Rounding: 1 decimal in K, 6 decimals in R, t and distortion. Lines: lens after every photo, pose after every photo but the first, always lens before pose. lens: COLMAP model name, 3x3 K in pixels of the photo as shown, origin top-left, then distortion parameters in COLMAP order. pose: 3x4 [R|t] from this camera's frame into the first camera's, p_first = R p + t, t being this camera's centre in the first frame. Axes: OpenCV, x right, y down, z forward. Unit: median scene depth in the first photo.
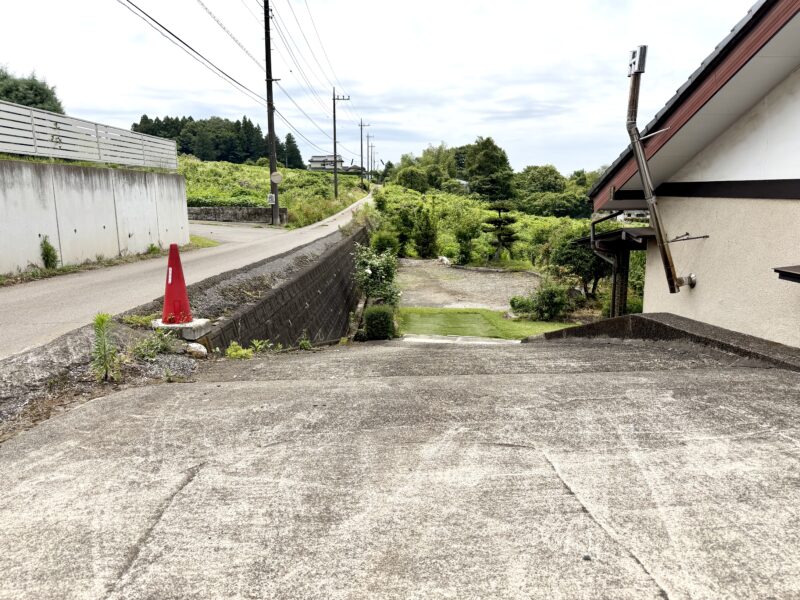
lens RADIAL K [[558.8, 0, 395.0], [0, 558.8, 303.3], [0, 0, 1]] dist [0.071264, -0.089428]
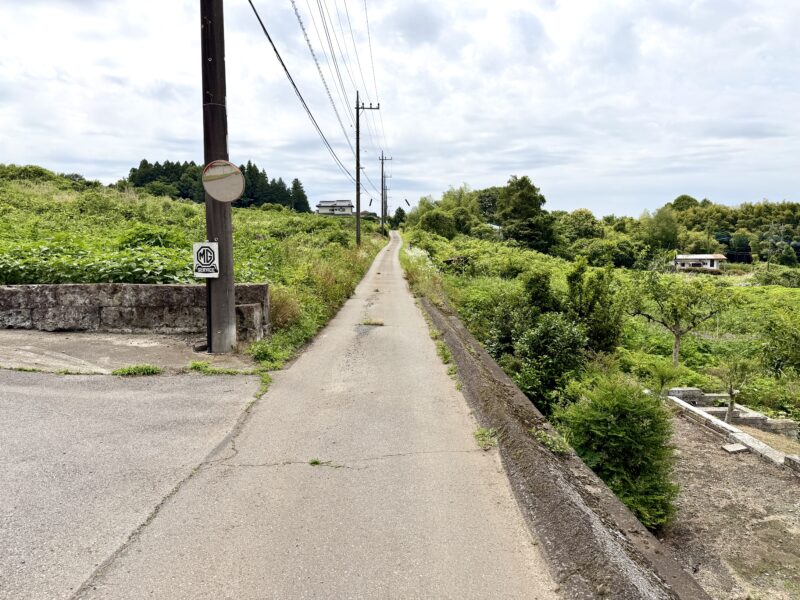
lens RADIAL K [[558.9, 0, 398.3], [0, 558.9, 299.7], [0, 0, 1]] dist [0.059698, -0.090412]
pose [[0.999995, -0.001263, -0.002969, -0.026264], [0.000998, 0.996168, -0.087459, -0.029842], [0.003068, 0.087456, 0.996164, 0.153082]]
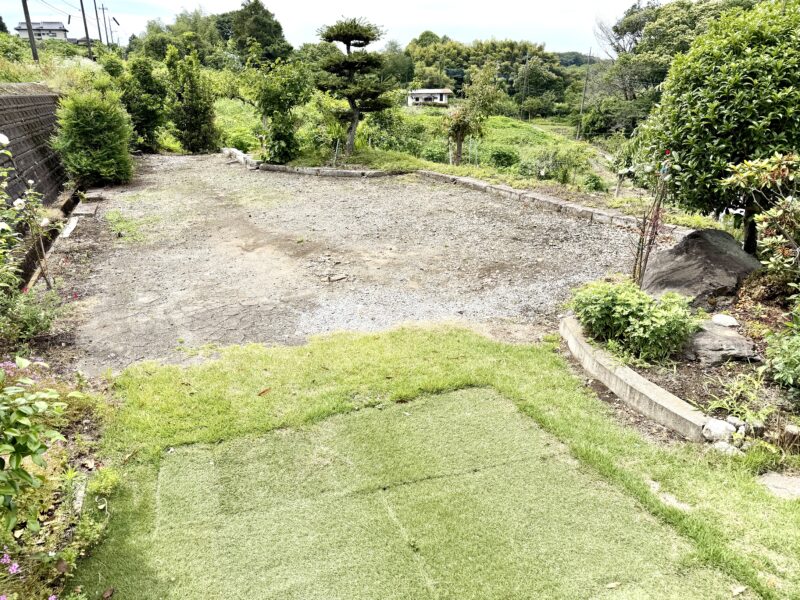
lens RADIAL K [[565.8, 0, 403.5], [0, 565.8, 299.8], [0, 0, 1]] dist [0.032900, -0.043037]
pose [[0.922957, -0.136558, 0.359864, 0.005286], [0.071615, 0.979548, 0.188035, -0.007711], [-0.378182, -0.147776, 0.913860, 0.101806]]
